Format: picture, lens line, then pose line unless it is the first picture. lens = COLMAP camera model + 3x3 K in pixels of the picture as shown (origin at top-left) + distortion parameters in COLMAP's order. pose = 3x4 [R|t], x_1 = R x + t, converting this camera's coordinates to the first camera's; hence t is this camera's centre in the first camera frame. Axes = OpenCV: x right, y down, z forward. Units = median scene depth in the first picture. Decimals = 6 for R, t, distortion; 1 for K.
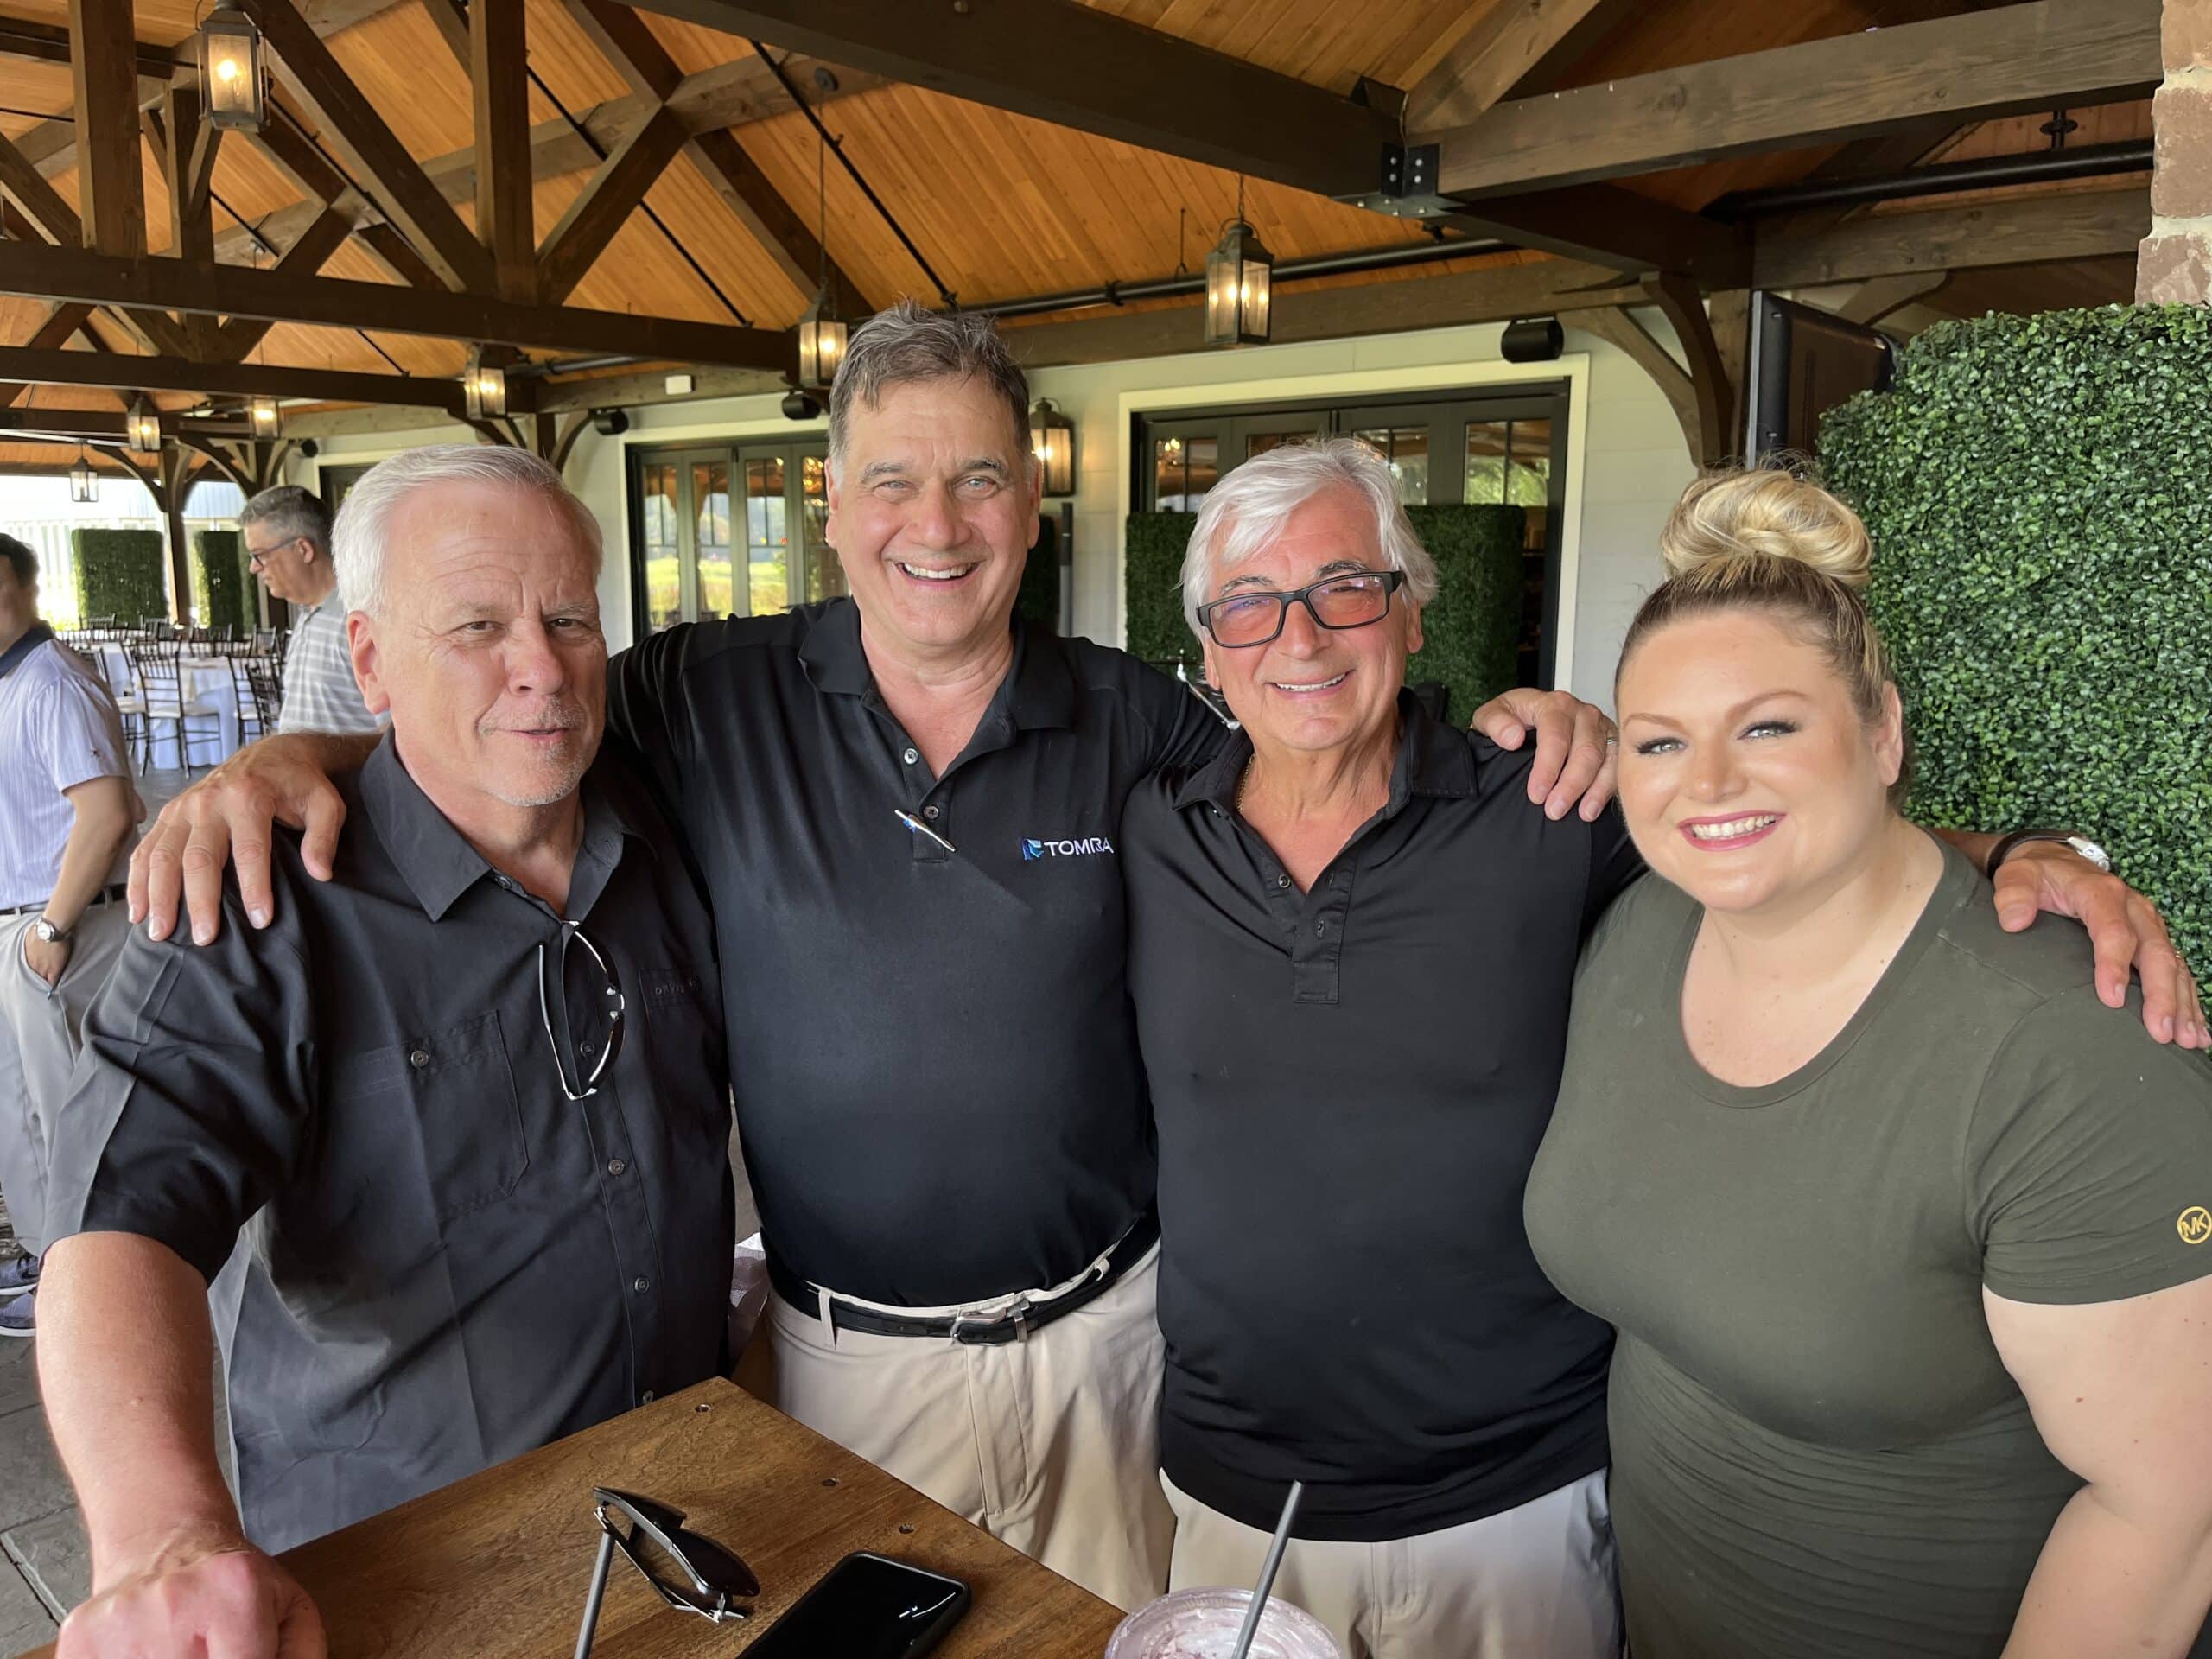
lens RADIAL K [[1683.1, 0, 1084.9], [0, 1683.1, 834.0], [0, 0, 1]] dist [0.085128, -0.108887]
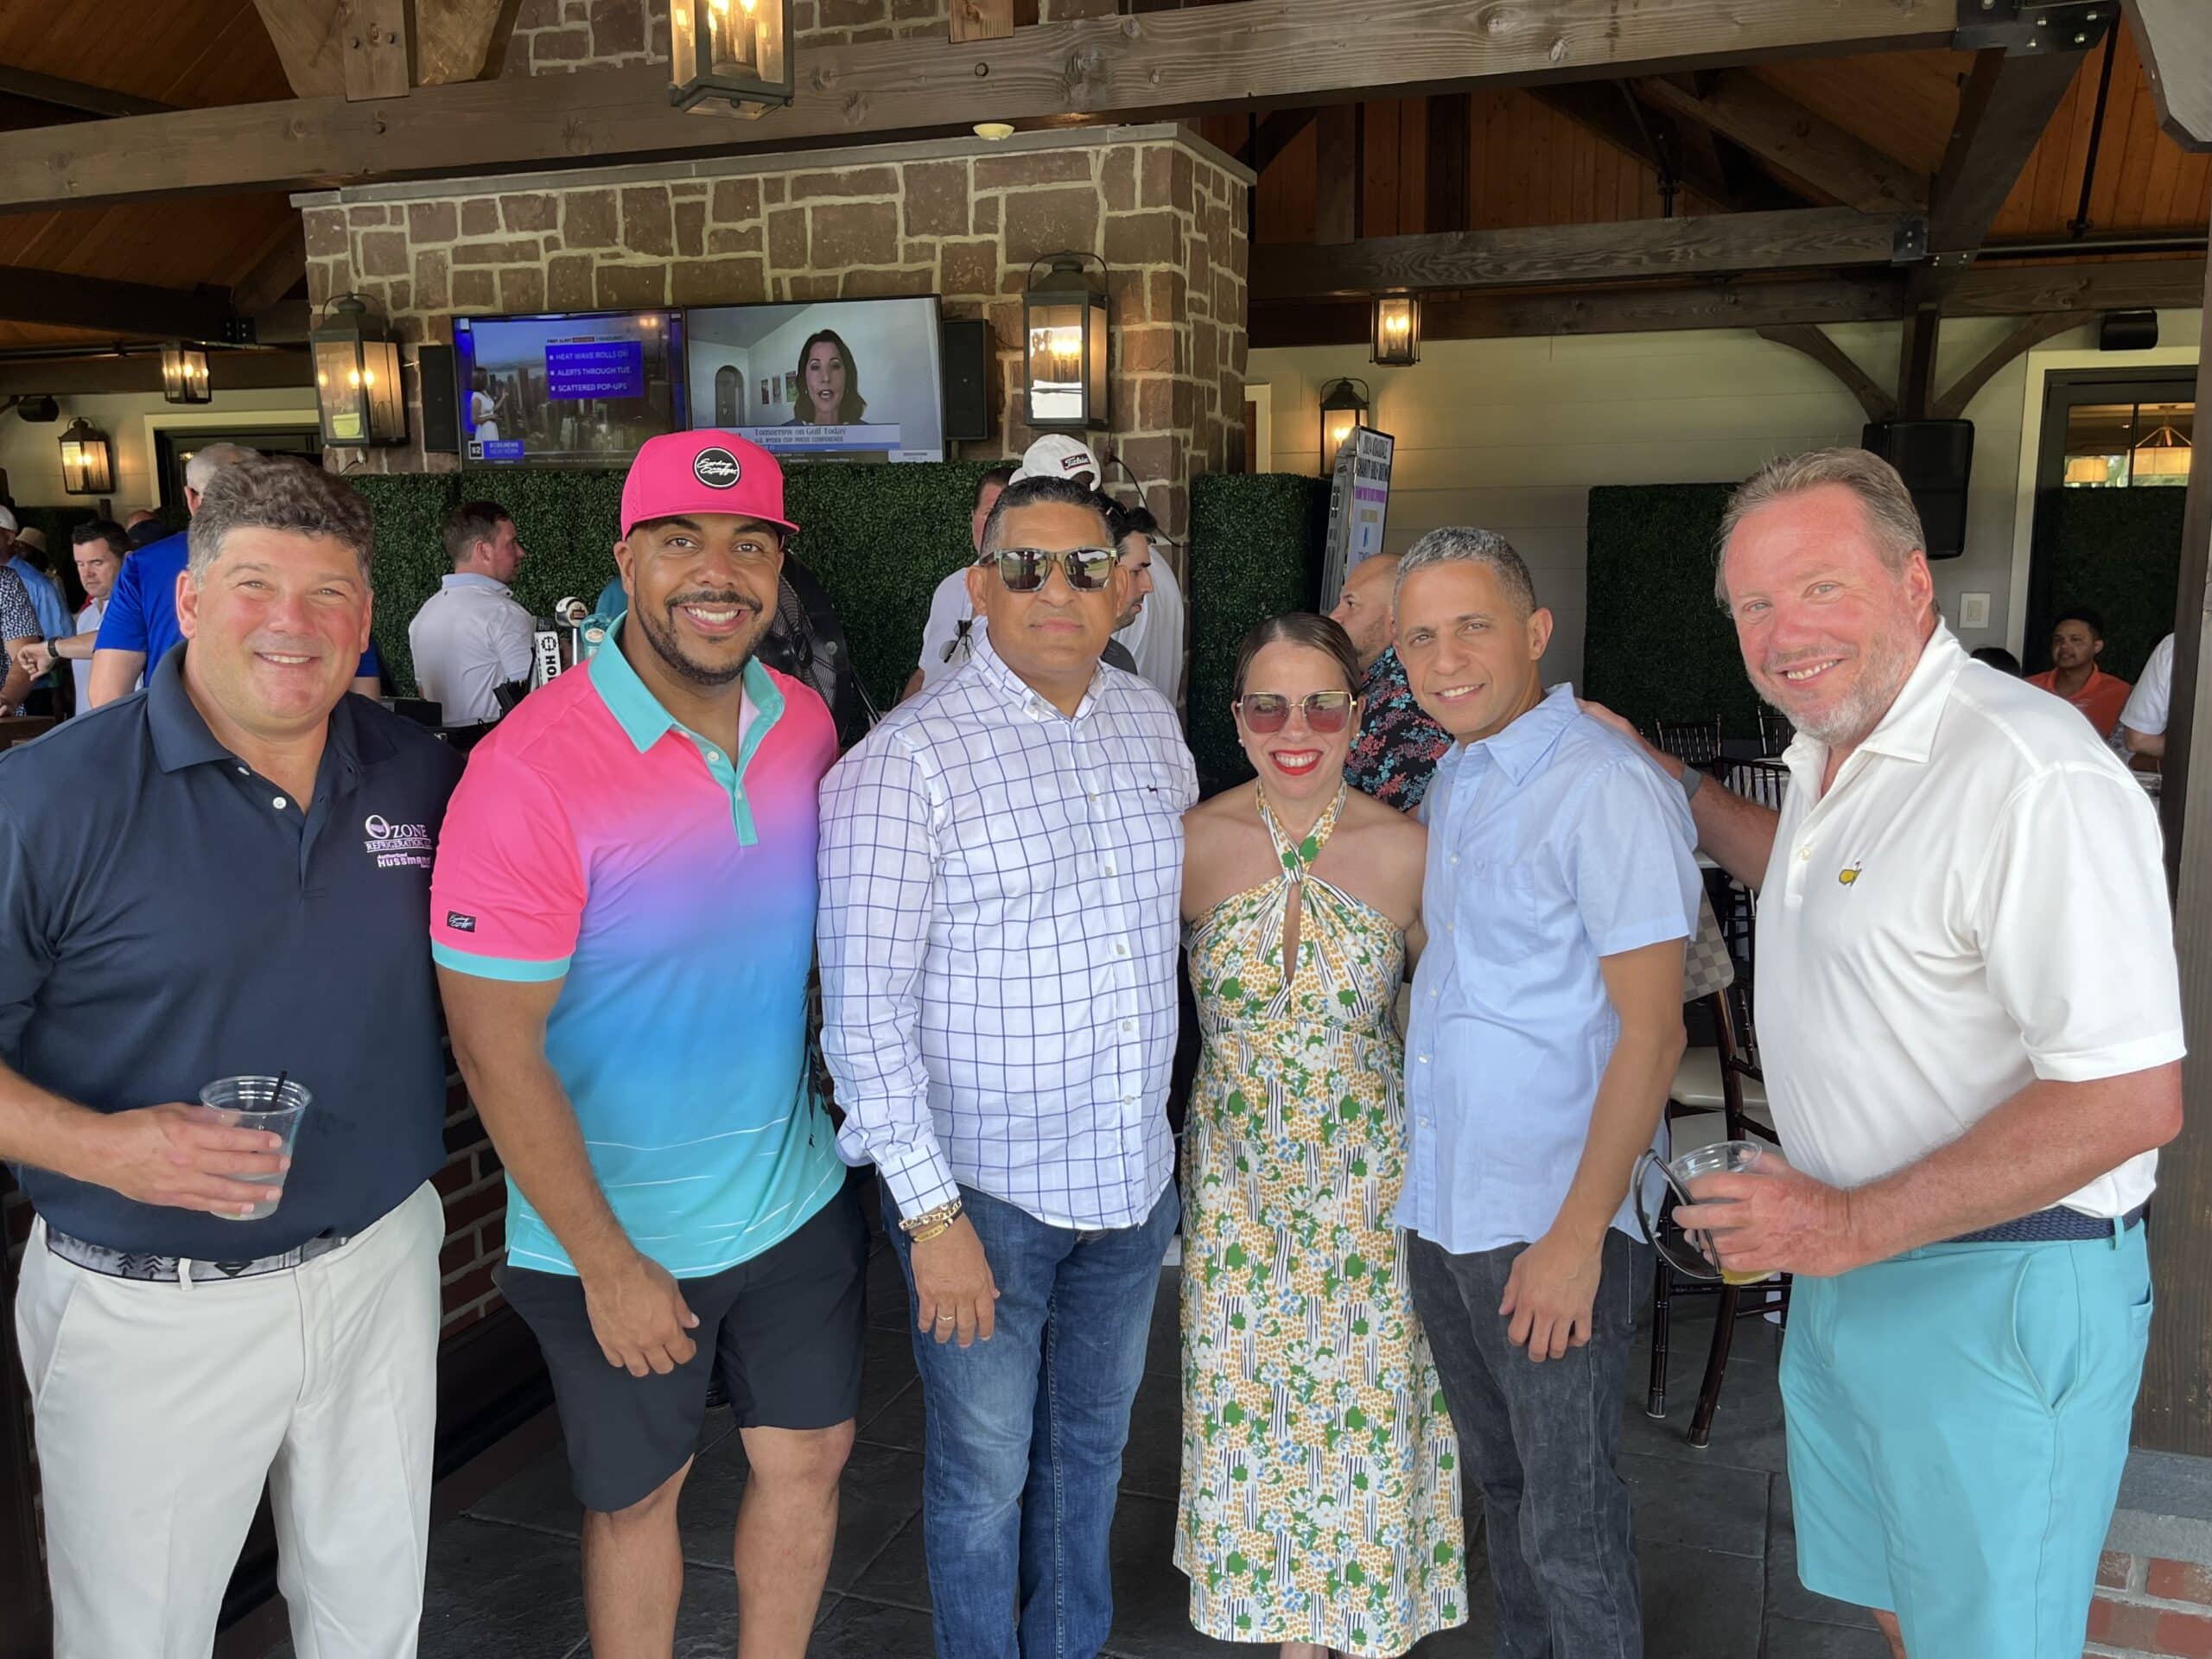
lens RADIAL K [[1956.8, 0, 1044.3], [0, 1956.8, 832.9], [0, 0, 1]] dist [0.105042, -0.137623]
pose [[0.934240, -0.070916, 0.349524, 0.110626], [0.074794, 0.997196, 0.002410, 0.106954], [-0.348715, 0.023890, 0.936924, -0.664191]]
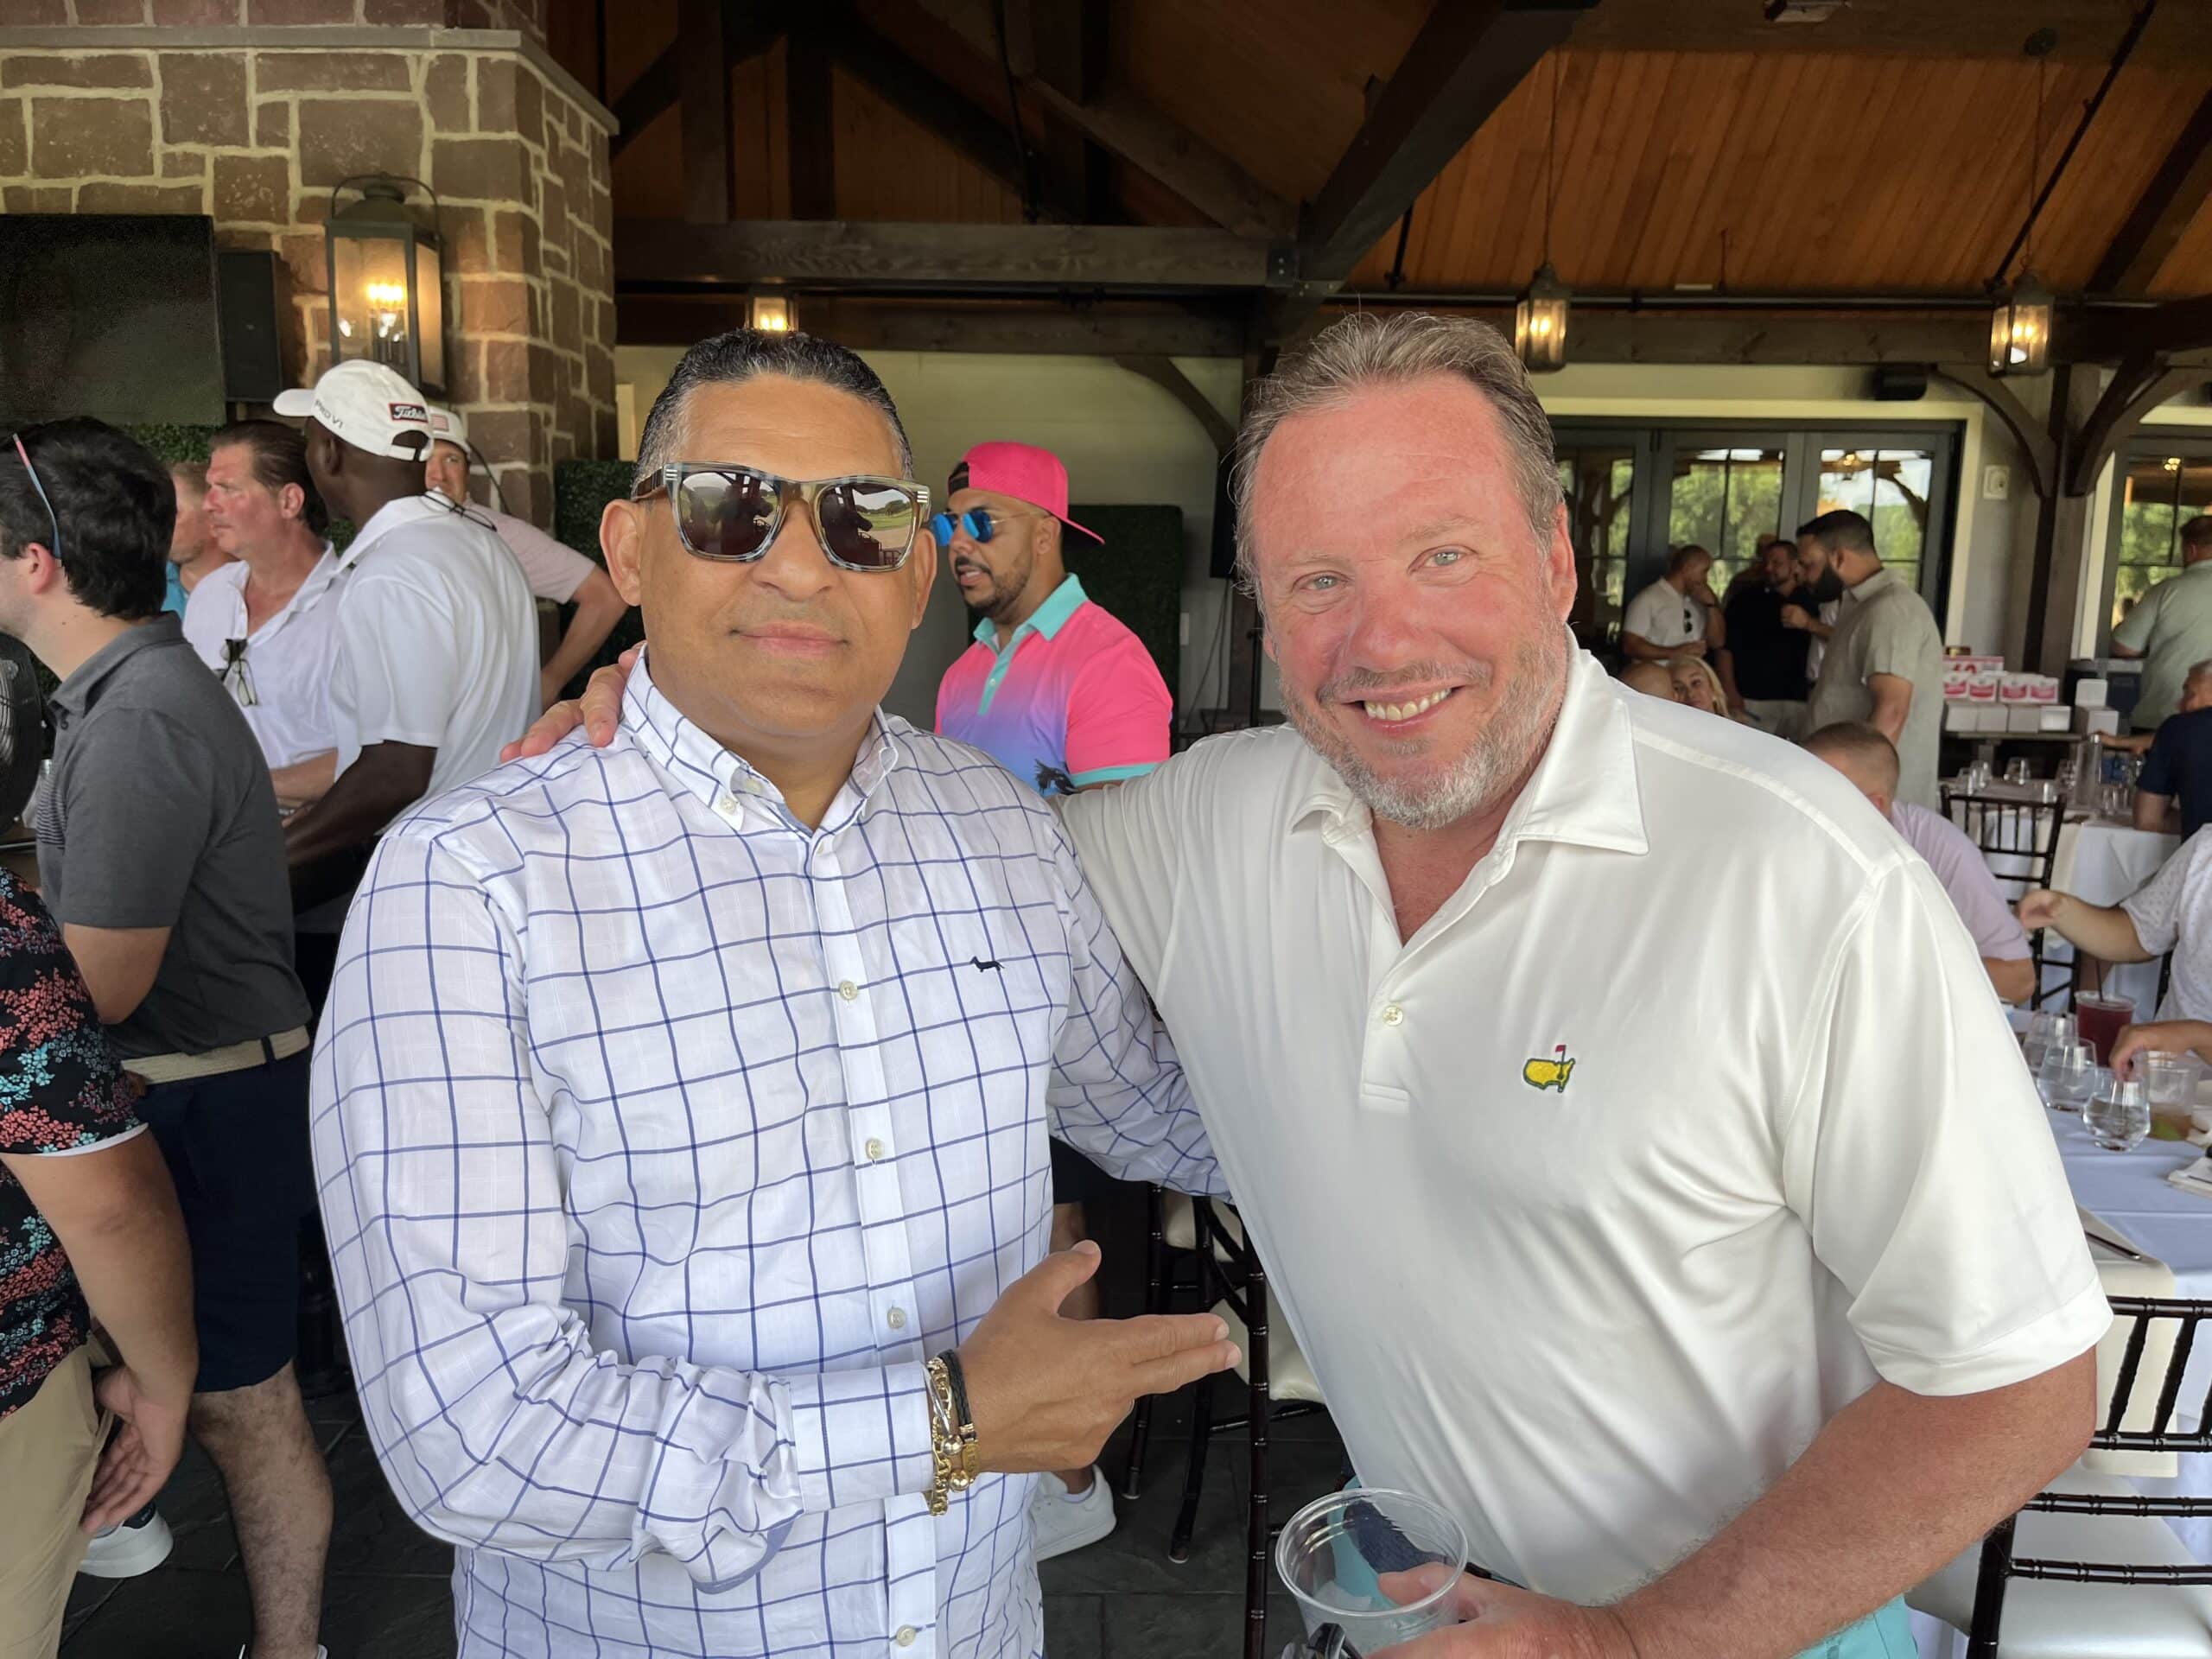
lens RADIAL K [[1703.3, 0, 1086.9], [0, 1703.3, 809.4], [0, 0, 1]] dist [0.076102, -0.120233]
pose [[0.738217, -0.097895, 0.667422, 0.173806], [0.102274, 0.994218, 0.032705, 0.089832], [-0.666765, 0.044117, 0.743961, -0.521565]]
